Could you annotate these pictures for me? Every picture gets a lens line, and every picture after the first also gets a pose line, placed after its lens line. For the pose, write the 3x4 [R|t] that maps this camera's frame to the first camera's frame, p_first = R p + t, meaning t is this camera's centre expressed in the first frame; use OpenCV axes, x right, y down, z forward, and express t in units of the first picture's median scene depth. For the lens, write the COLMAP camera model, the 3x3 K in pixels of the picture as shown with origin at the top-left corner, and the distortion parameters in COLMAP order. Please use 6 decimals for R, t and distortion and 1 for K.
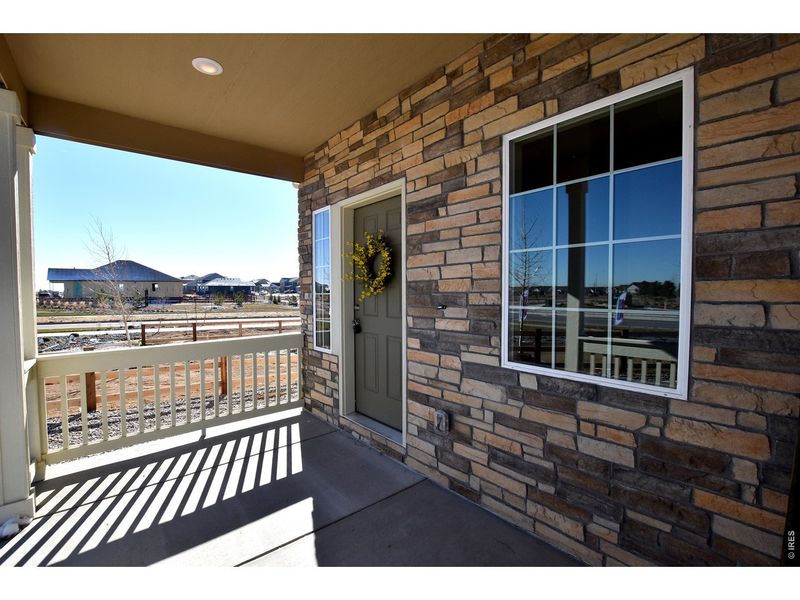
lens RADIAL K [[377.3, 0, 398.5], [0, 377.3, 302.3], [0, 0, 1]] dist [-0.022507, 0.000046]
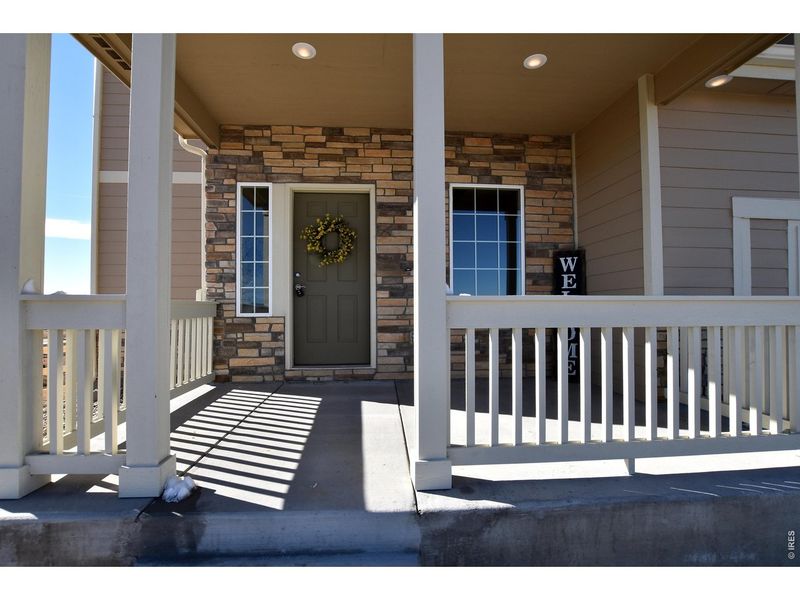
lens RADIAL K [[377.3, 0, 398.5], [0, 377.3, 302.3], [0, 0, 1]] dist [-0.022507, 0.000046]
pose [[0.548771, 0.017597, 0.835788, -1.159706], [0.032947, 0.998546, -0.042656, 0.201379], [-0.835324, 0.050945, 0.547393, 0.120540]]
